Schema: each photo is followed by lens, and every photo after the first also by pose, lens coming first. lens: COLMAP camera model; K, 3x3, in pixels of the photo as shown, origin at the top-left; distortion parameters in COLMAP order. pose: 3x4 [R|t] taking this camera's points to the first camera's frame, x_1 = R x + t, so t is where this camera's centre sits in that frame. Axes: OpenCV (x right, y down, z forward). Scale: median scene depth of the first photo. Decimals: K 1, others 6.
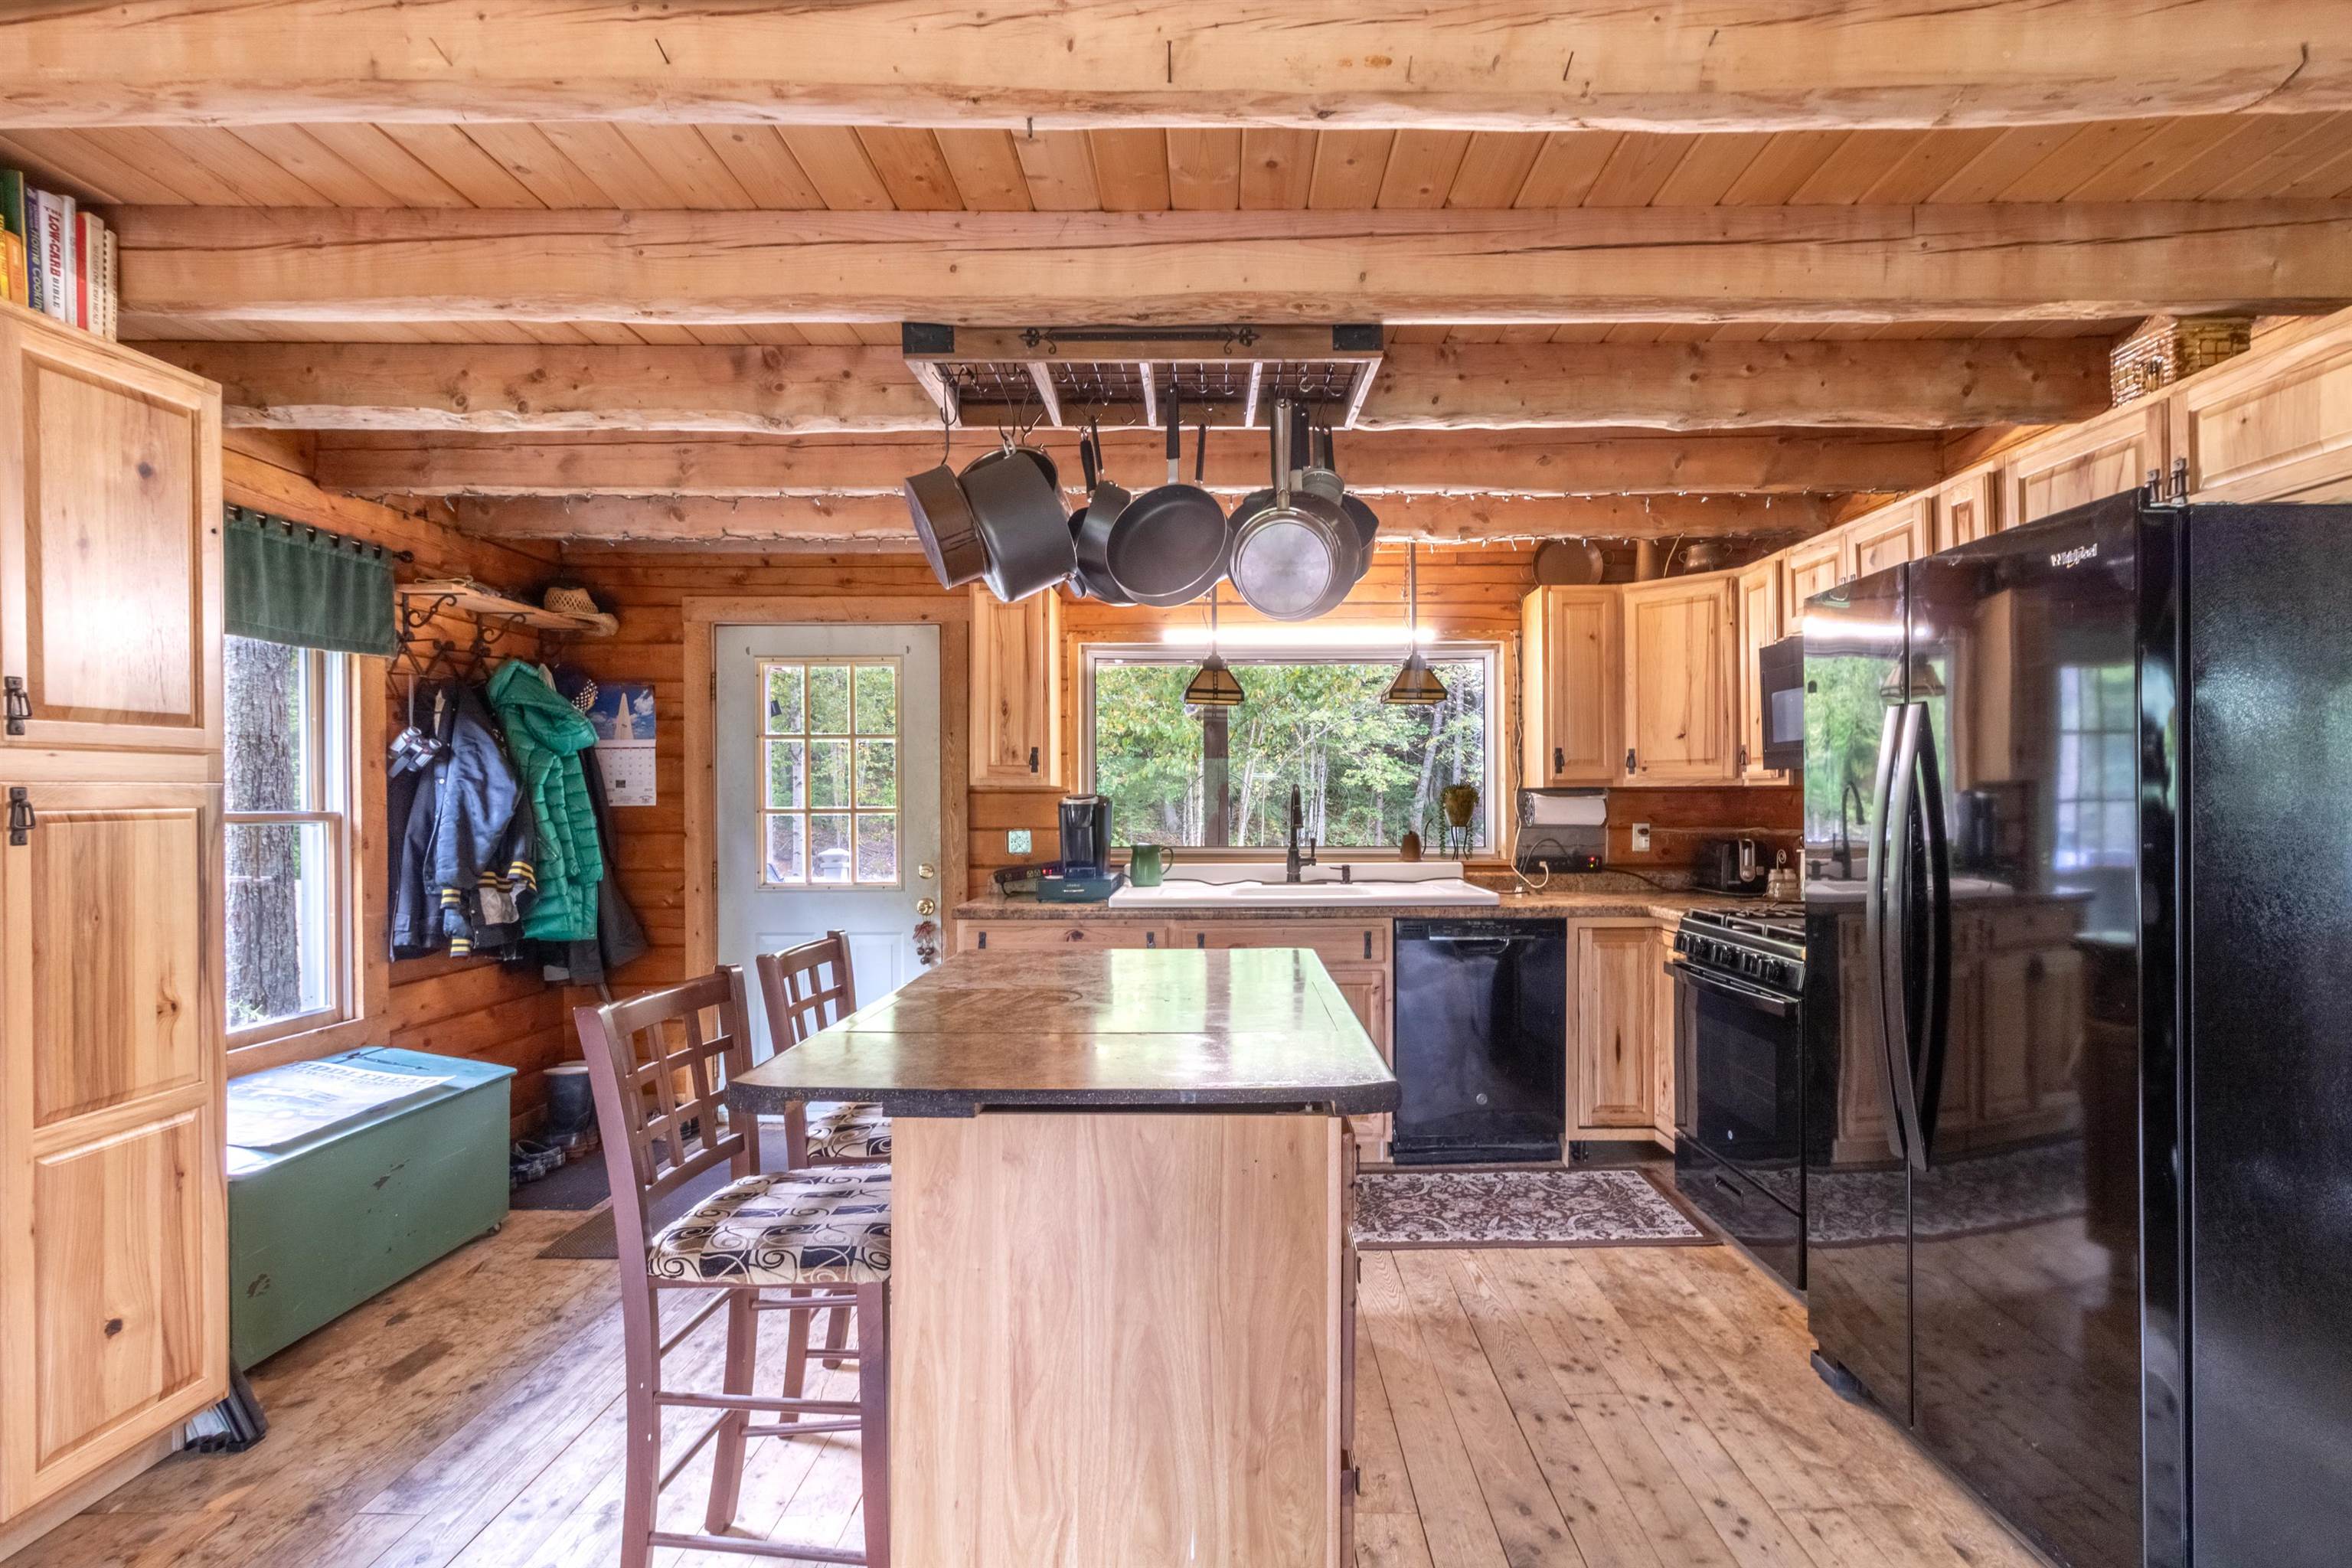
lens RADIAL K [[1110.7, 0, 1218.3], [0, 1110.7, 810.0], [0, 0, 1]] dist [0.003774, -0.000006]
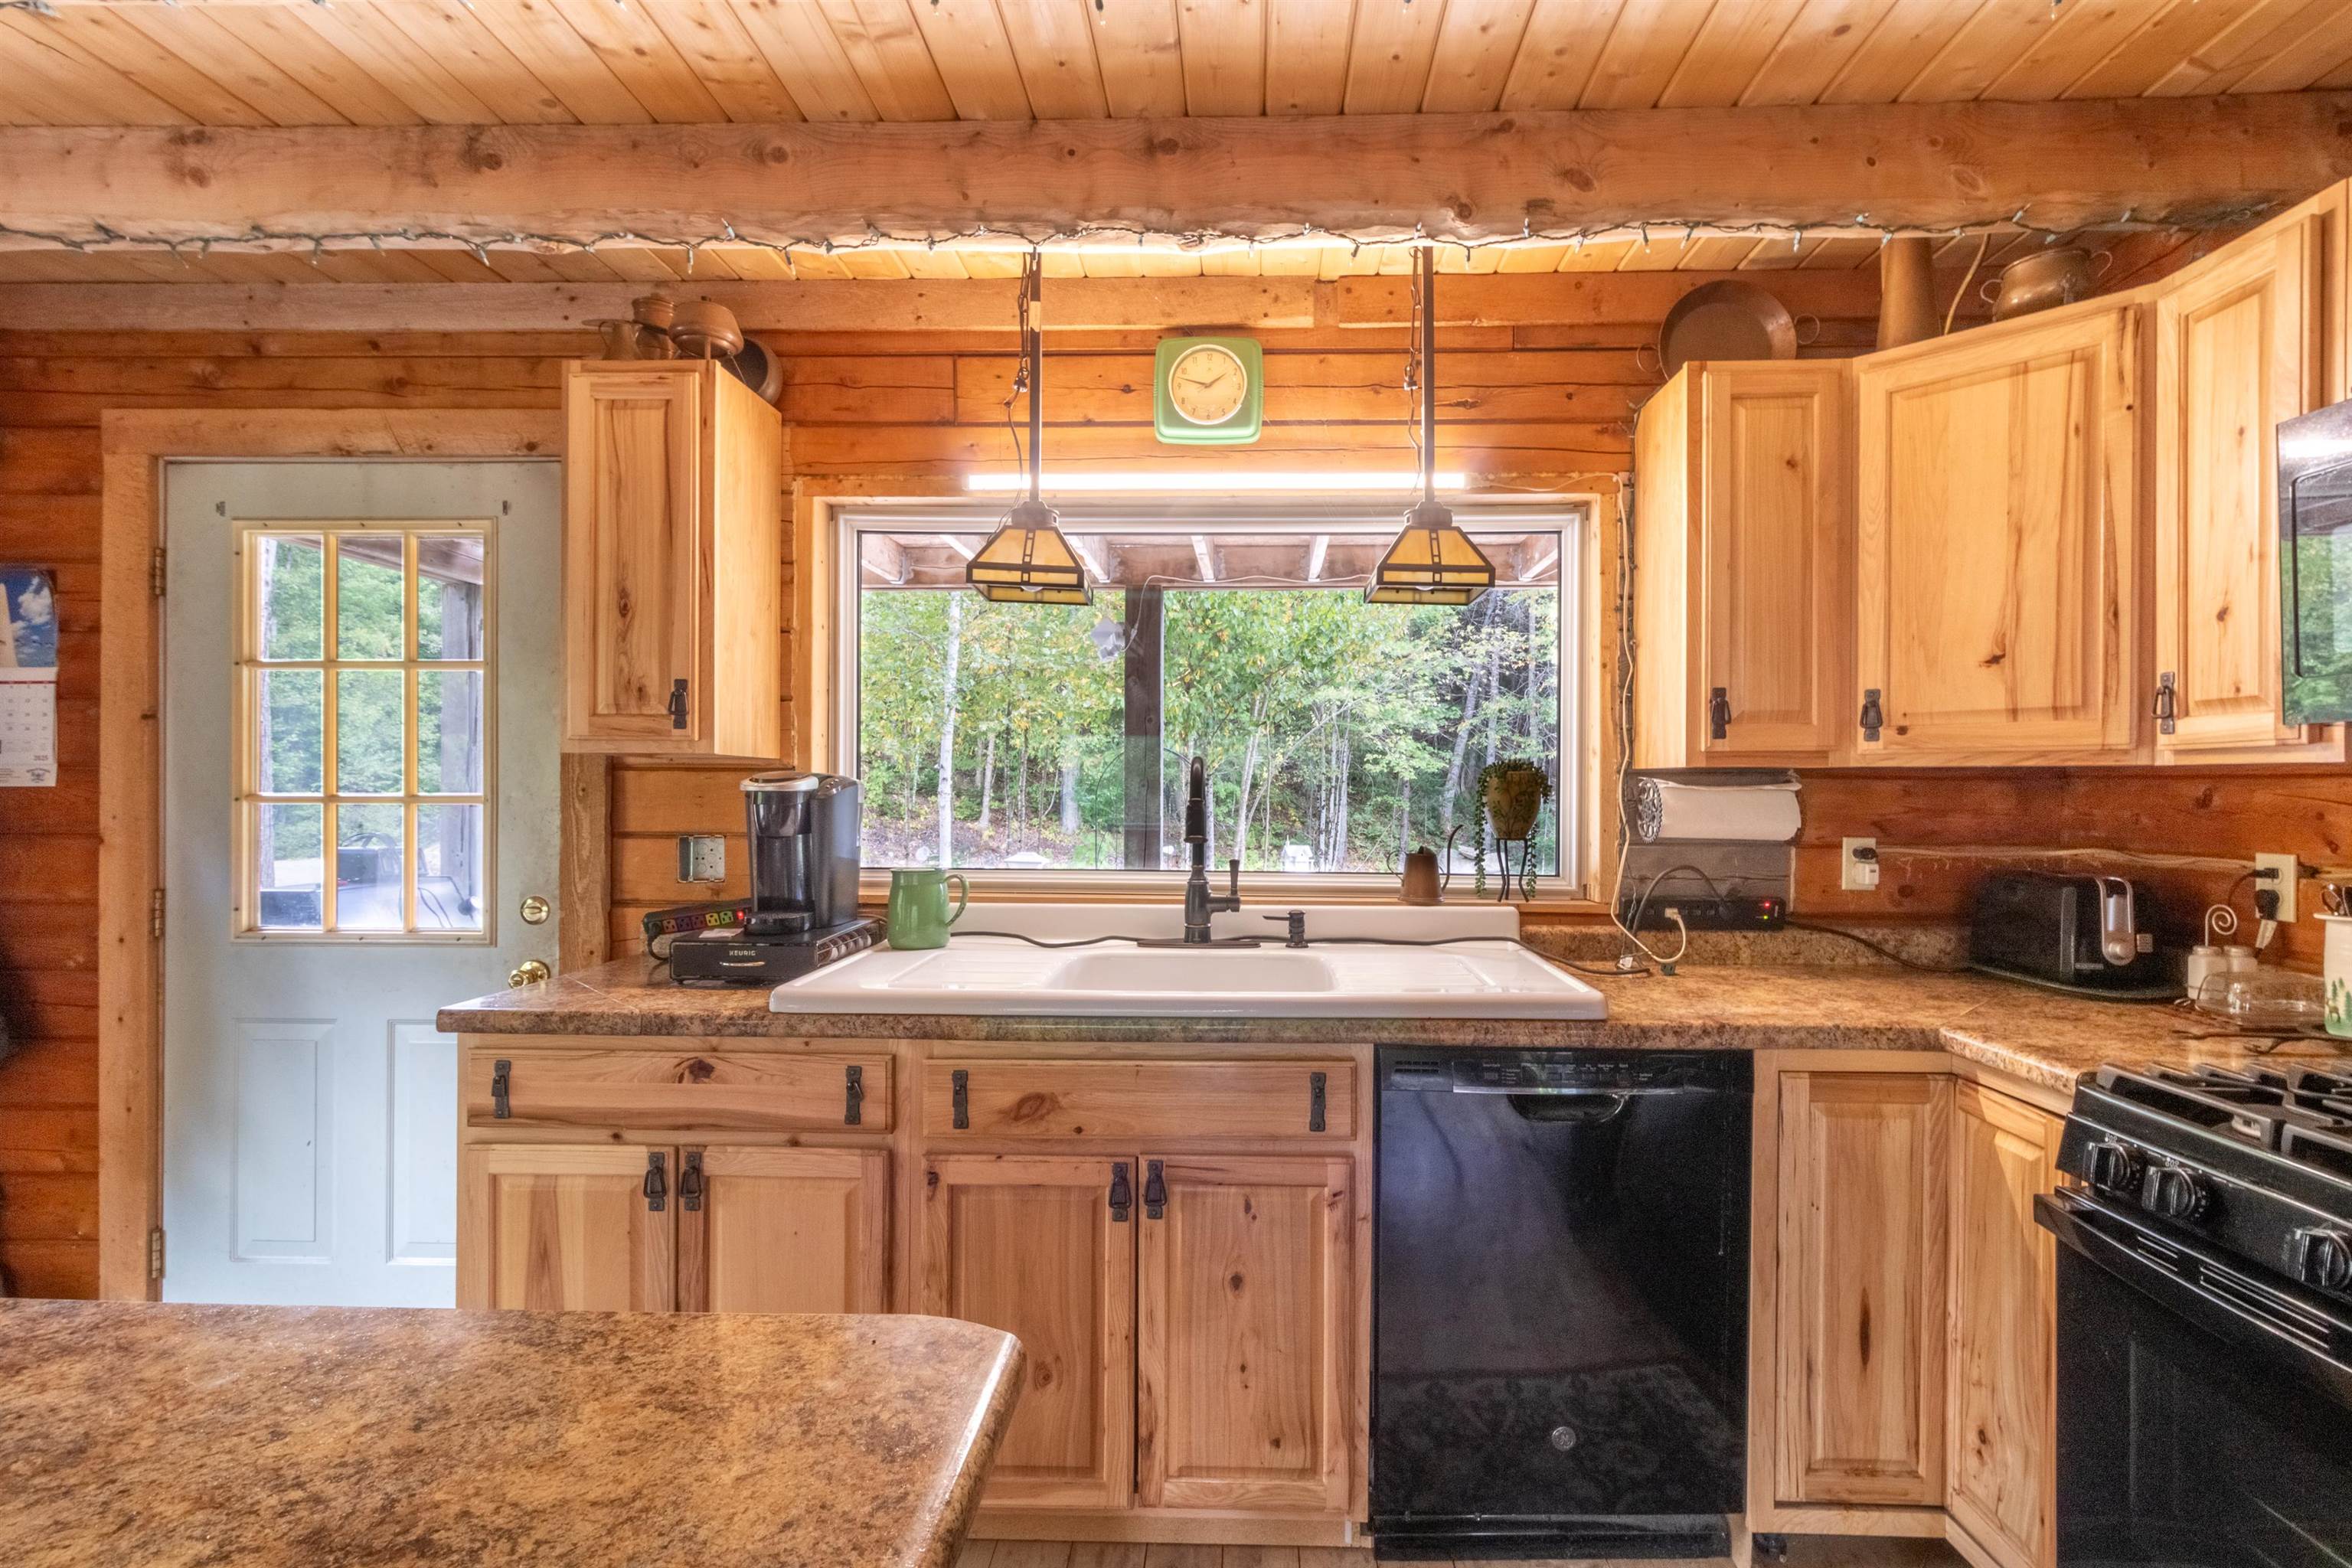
lens RADIAL K [[1108.3, 0, 1199.2], [0, 1108.3, 797.8], [0, 0, 1]] dist [0.001450, 0.000554]
pose [[0.998985, 0.009908, -0.043952, 0.096971], [-0.009856, 0.999950, 0.001392, -0.004826], [0.043963, -0.000957, 0.999033, 0.498708]]
